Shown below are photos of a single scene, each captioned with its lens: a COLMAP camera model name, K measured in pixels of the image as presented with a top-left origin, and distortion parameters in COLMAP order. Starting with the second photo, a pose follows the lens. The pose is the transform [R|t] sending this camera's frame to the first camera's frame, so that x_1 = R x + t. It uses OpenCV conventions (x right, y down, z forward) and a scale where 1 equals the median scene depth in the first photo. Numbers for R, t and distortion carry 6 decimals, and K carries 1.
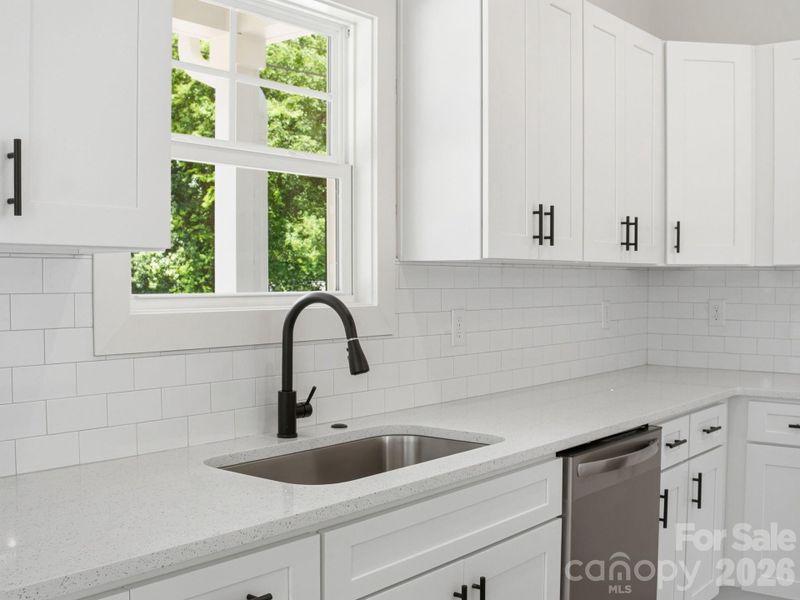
lens RADIAL K [[1000.2, 0, 401.1], [0, 1000.2, 300.3], [0, 0, 1]] dist [-0.135166, 0.000000]
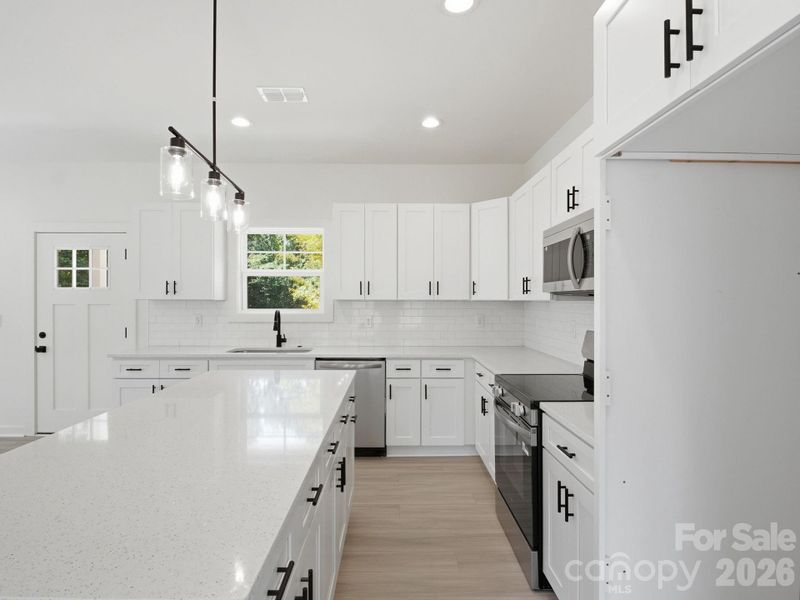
lens RADIAL K [[433.0, 0, 397.3], [0, 433.0, 300.2], [0, 0, 1]] dist [0.008352, -0.015827]
pose [[0.613871, -0.013253, -0.789295, 0.974020], [-0.026035, 0.998975, -0.037022, 0.007151], [0.788977, 0.043276, 0.612897, 0.238131]]
